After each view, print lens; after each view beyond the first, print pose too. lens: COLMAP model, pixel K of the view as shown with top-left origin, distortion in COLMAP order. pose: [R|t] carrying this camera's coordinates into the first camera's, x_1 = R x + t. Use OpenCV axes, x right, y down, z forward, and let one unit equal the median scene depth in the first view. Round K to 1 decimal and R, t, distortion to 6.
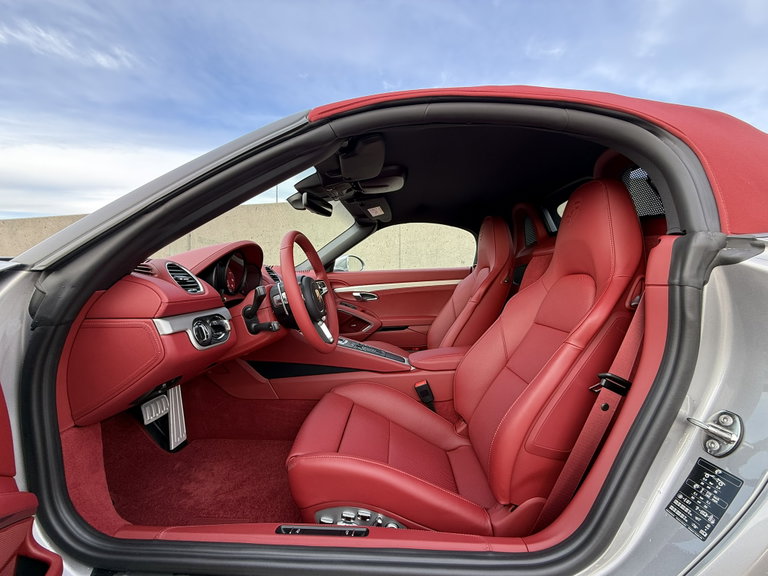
lens RADIAL K [[307.4, 0, 384.0], [0, 307.4, 288.0], [0, 0, 1]] dist [-0.002204, -0.000367]
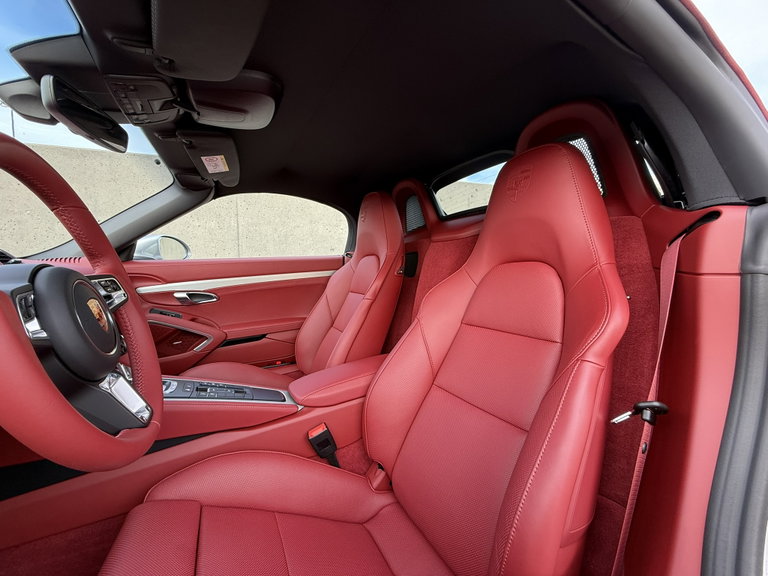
lens RADIAL K [[307.4, 0, 384.0], [0, 307.4, 288.0], [0, 0, 1]] dist [-0.002204, -0.000367]
pose [[0.863460, -0.040675, 0.502775, -0.070026], [0.026100, 0.999011, 0.035998, -0.010846], [-0.503741, -0.017961, 0.863668, 0.354745]]
